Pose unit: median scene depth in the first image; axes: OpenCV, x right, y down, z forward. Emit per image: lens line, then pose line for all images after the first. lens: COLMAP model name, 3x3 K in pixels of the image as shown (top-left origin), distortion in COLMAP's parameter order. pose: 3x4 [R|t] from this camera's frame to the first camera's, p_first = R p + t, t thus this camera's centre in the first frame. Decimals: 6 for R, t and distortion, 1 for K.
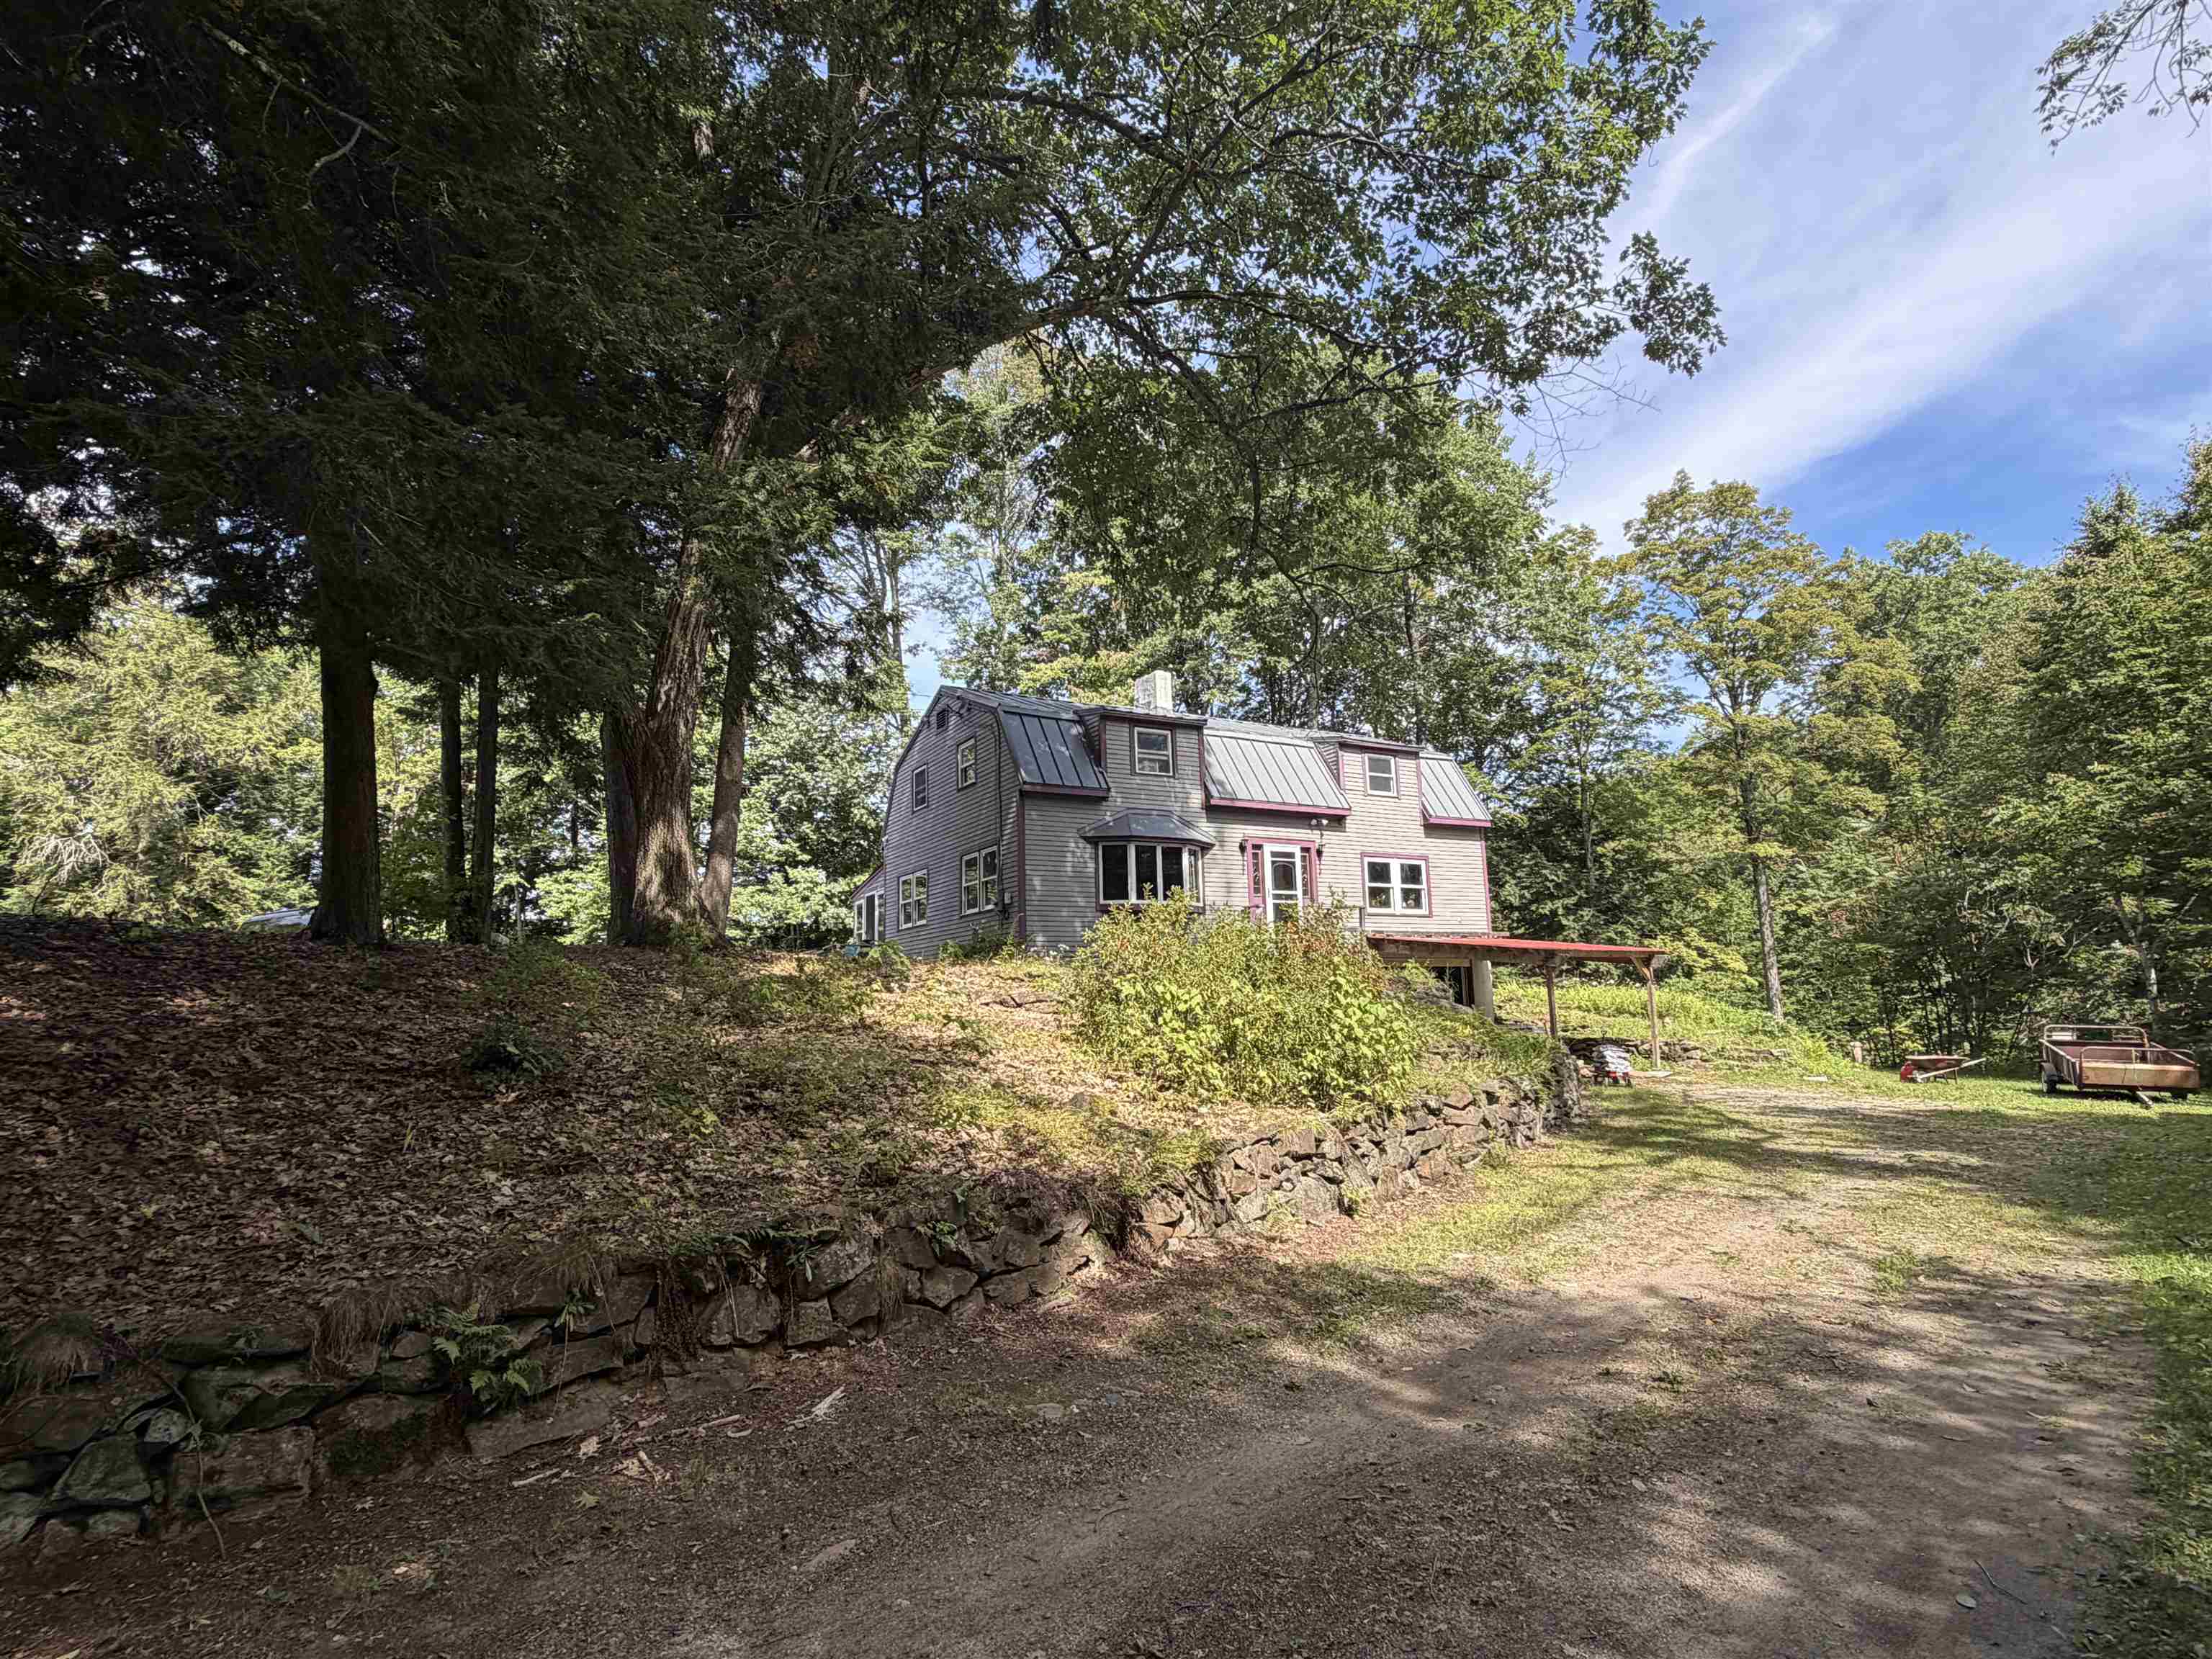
lens RADIAL K [[1172.0, 0, 1112.7], [0, 1172.0, 835.4], [0, 0, 1]] dist [0.003716, 0.000406]
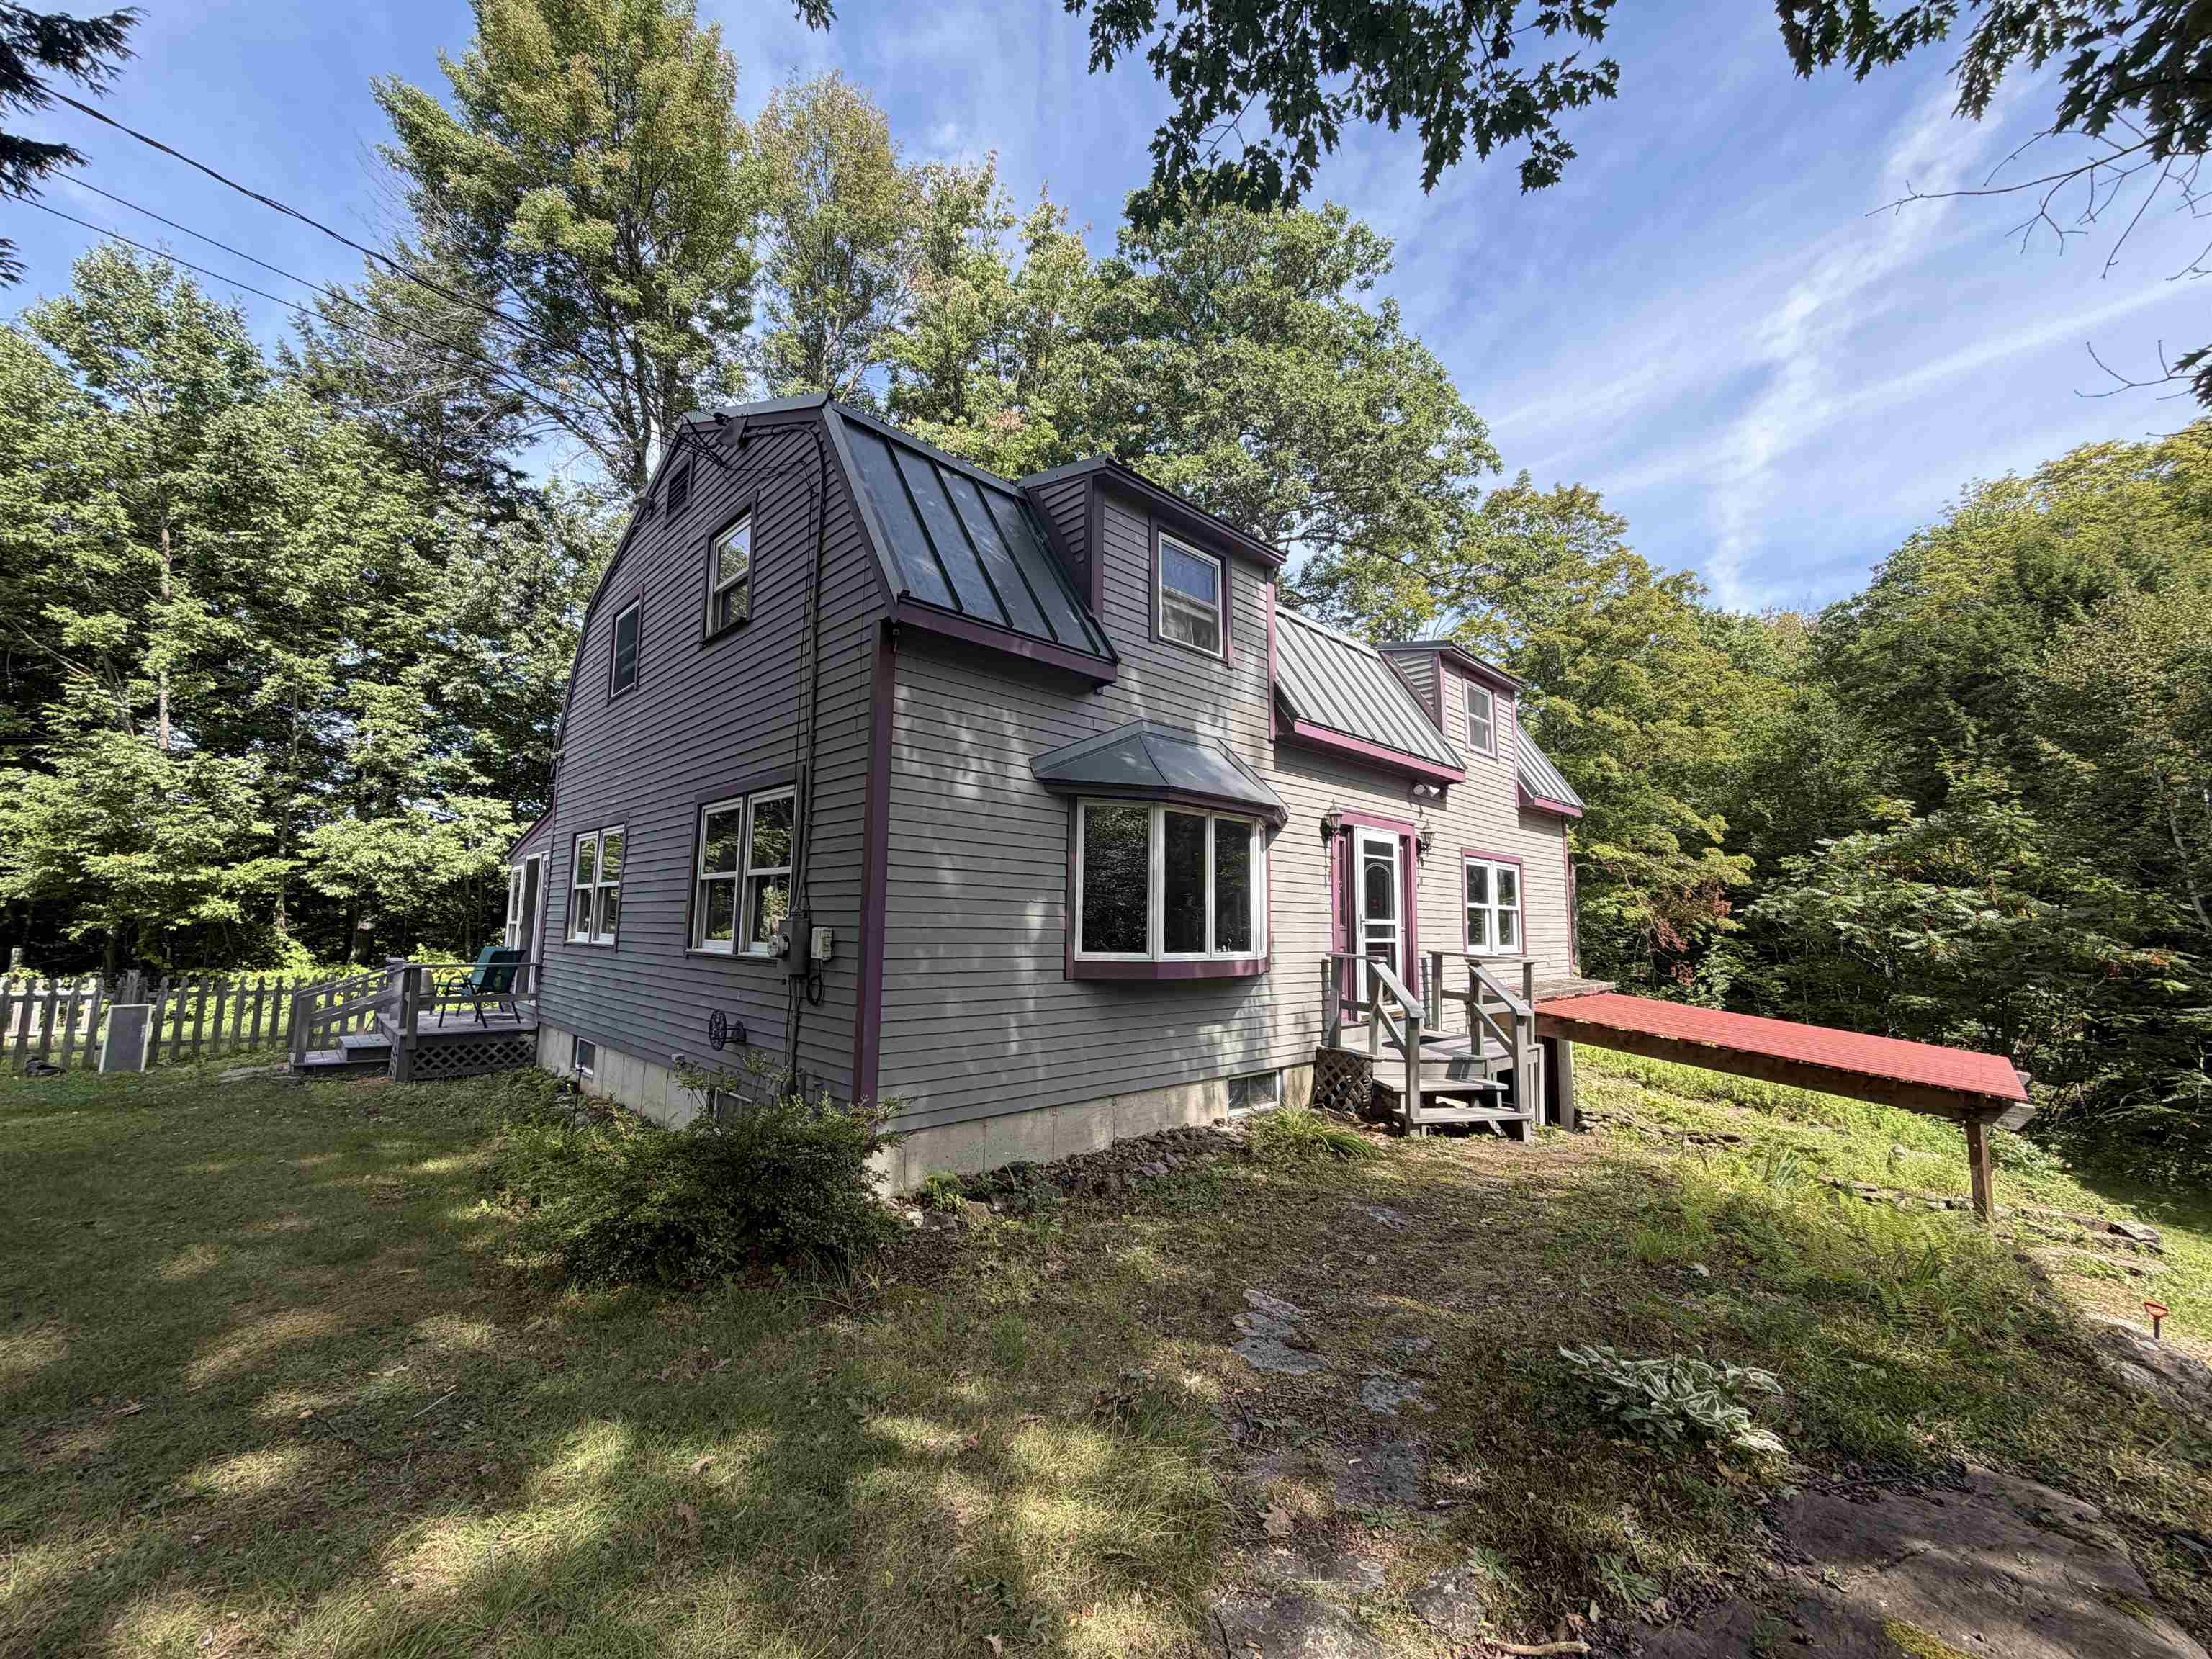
lens RADIAL K [[888.4, 0, 1106.0], [0, 888.4, 829.5], [0, 0, 1]] dist [0.000041, -0.000014]
pose [[0.965598, 0.068218, 0.250934, -0.072034], [-0.078029, 0.996519, 0.029349, 0.006582], [-0.248058, -0.047919, 0.967559, 0.691254]]
